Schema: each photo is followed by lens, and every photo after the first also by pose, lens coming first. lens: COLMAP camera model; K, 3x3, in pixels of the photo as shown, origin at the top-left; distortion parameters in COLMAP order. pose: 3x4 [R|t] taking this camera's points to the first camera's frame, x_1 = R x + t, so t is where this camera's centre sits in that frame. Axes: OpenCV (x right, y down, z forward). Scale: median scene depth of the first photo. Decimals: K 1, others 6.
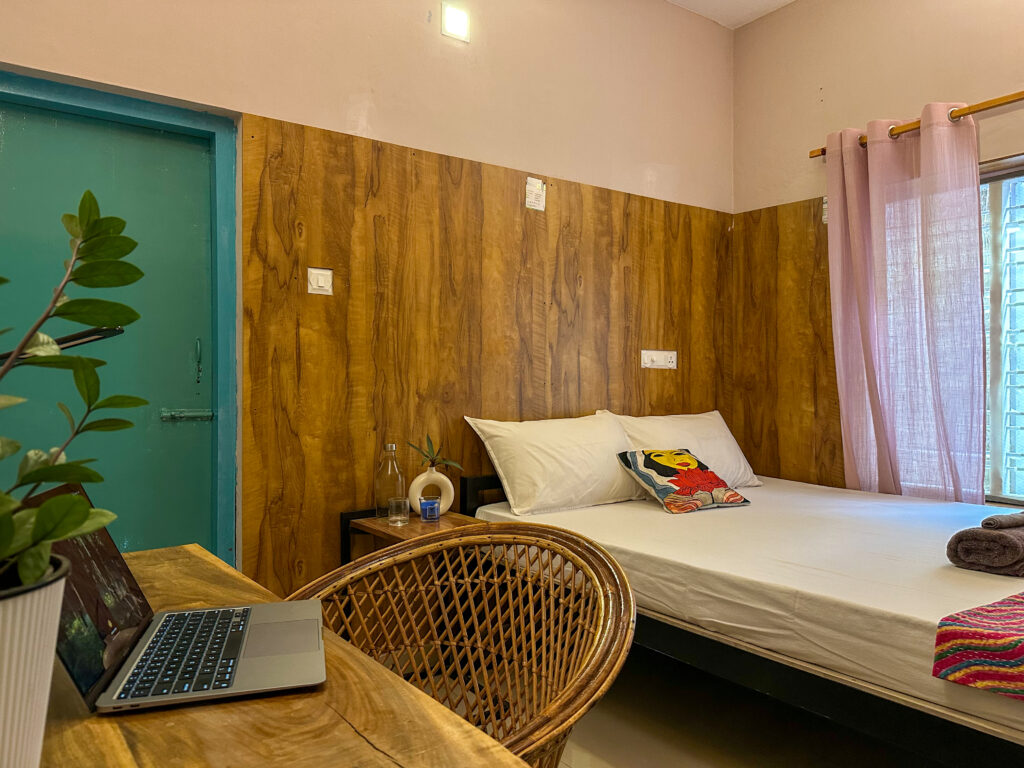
lens RADIAL K [[730.3, 0, 504.1], [0, 730.3, 390.6], [0, 0, 1]] dist [0.036371, -0.048646]
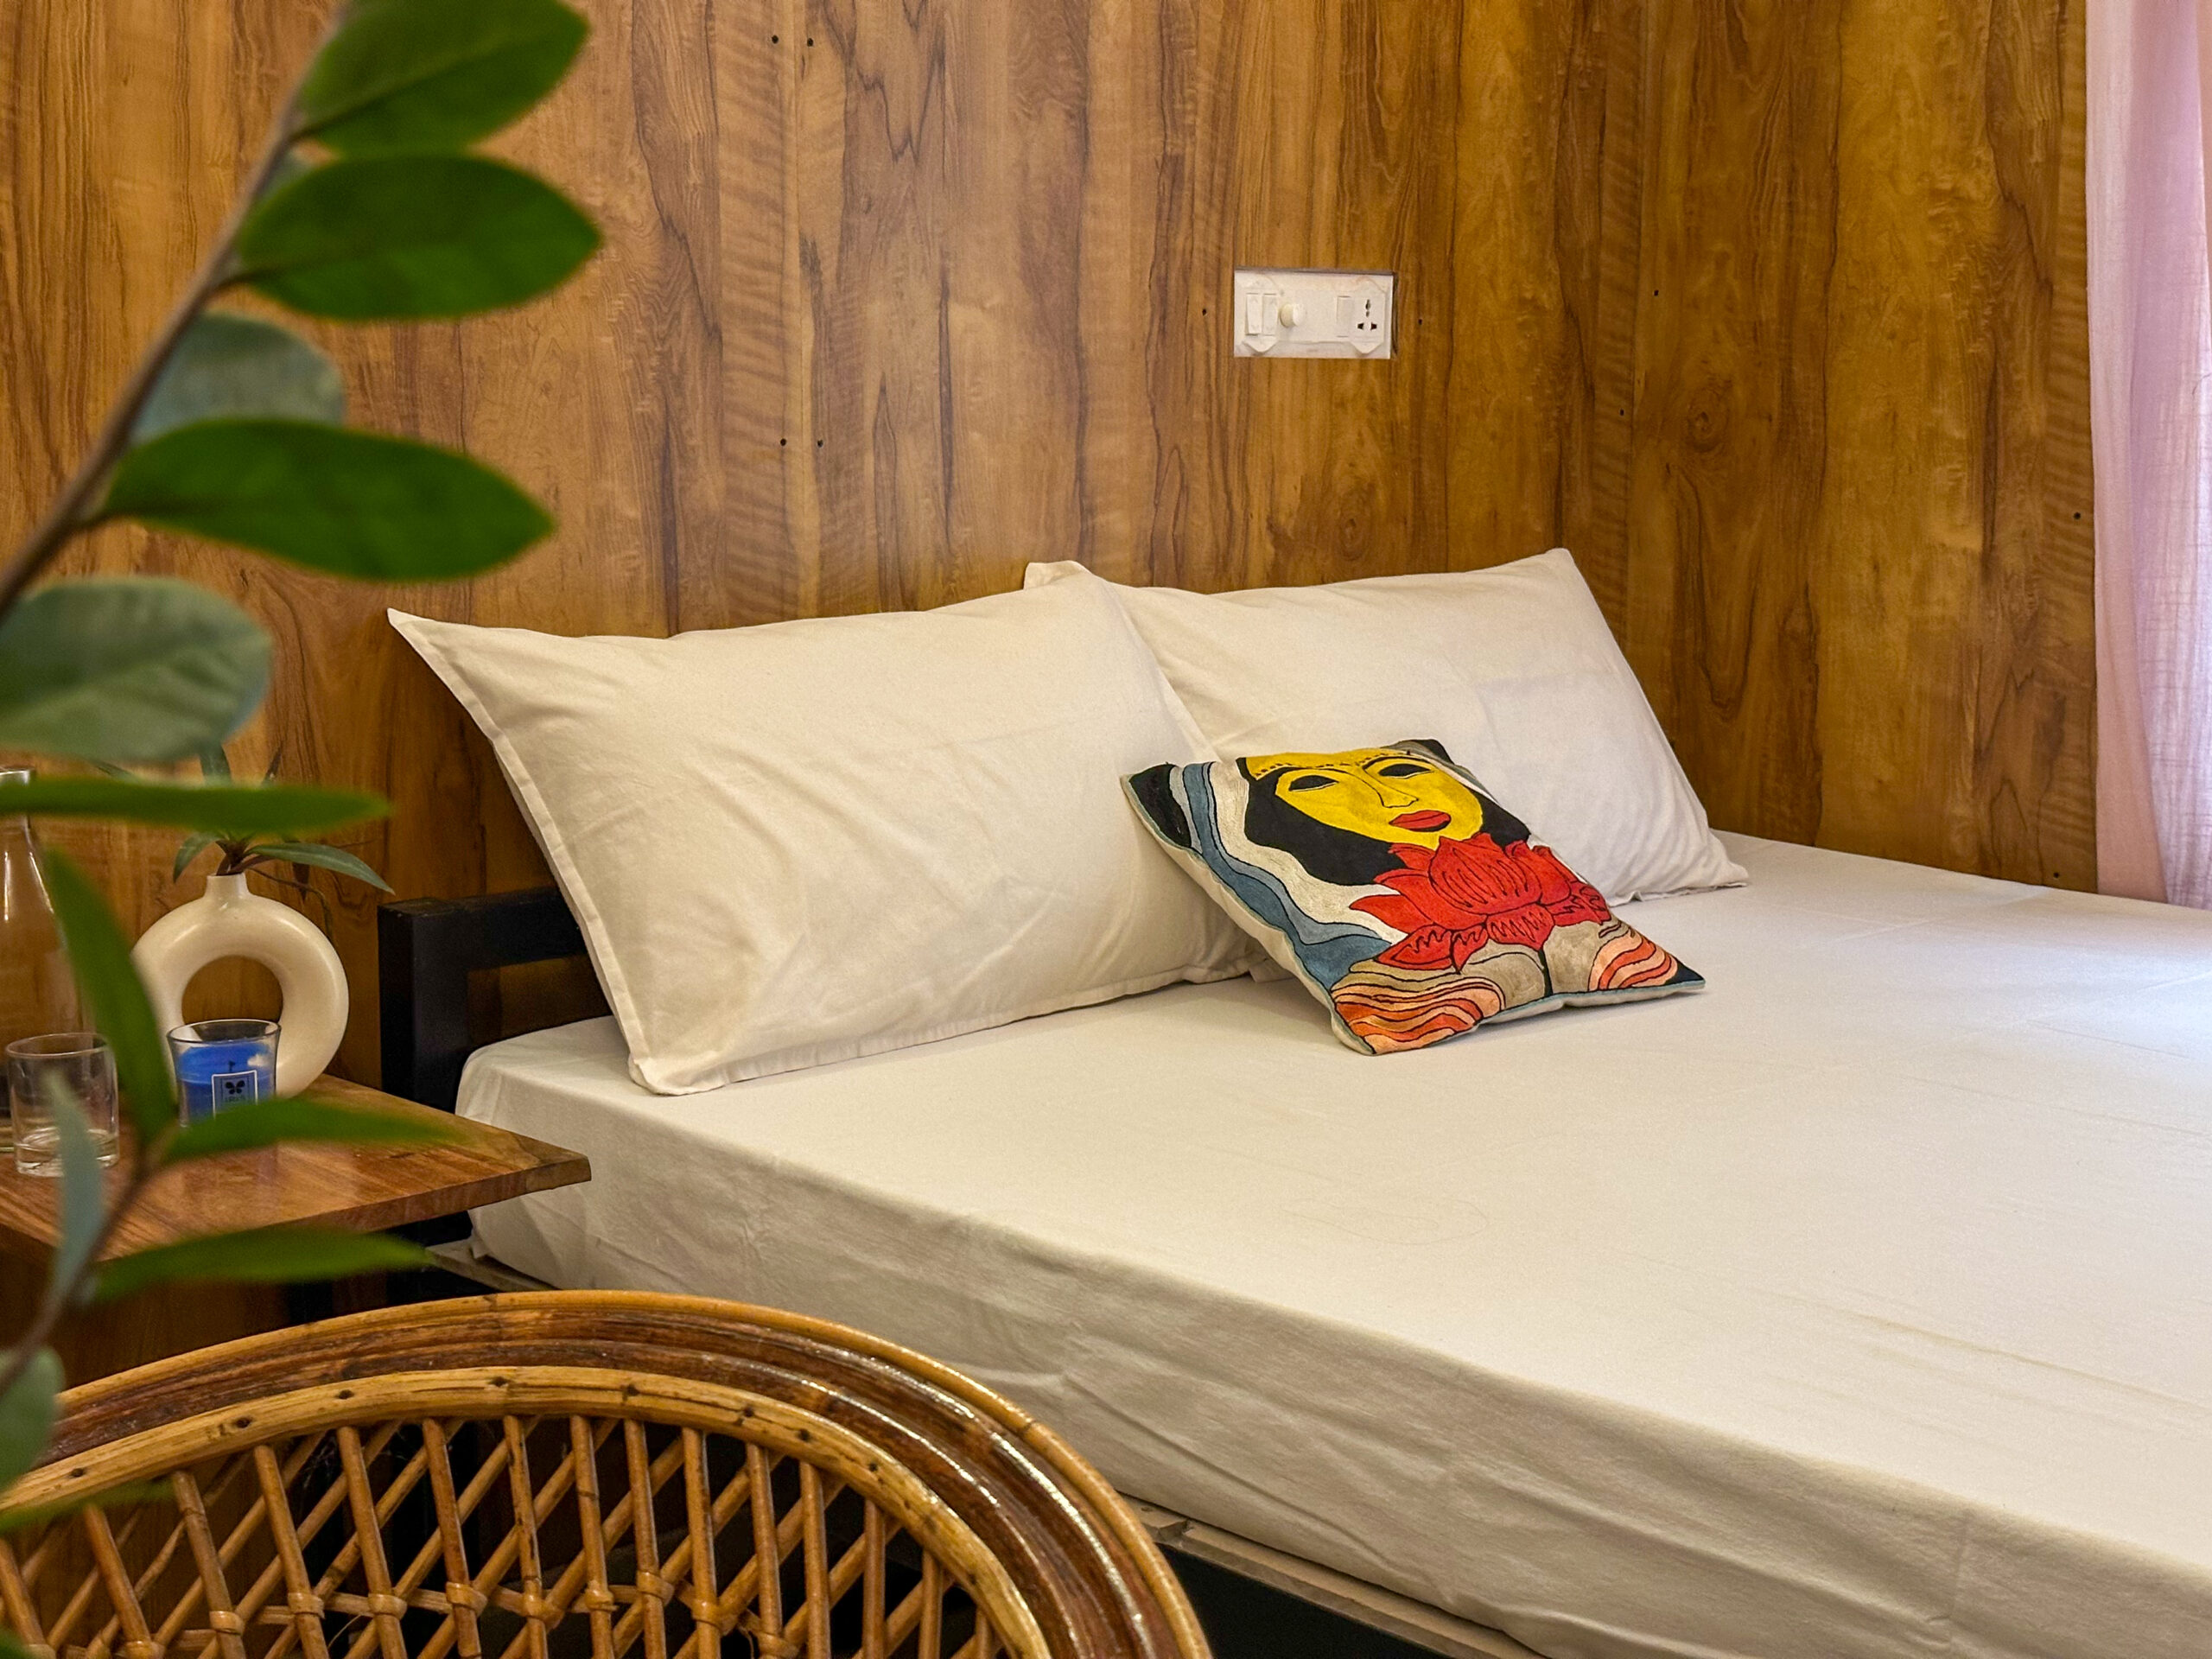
lens RADIAL K [[3123.5, 0, 1090.9], [0, 3123.5, 901.7], [0, 0, 1]] dist [0.079791, 0.000000]
pose [[0.988688, -0.020993, 0.148511, 0.007179], [-0.004267, 0.985820, 0.167754, -0.031780], [-0.149926, -0.166490, 0.974578, 0.095102]]
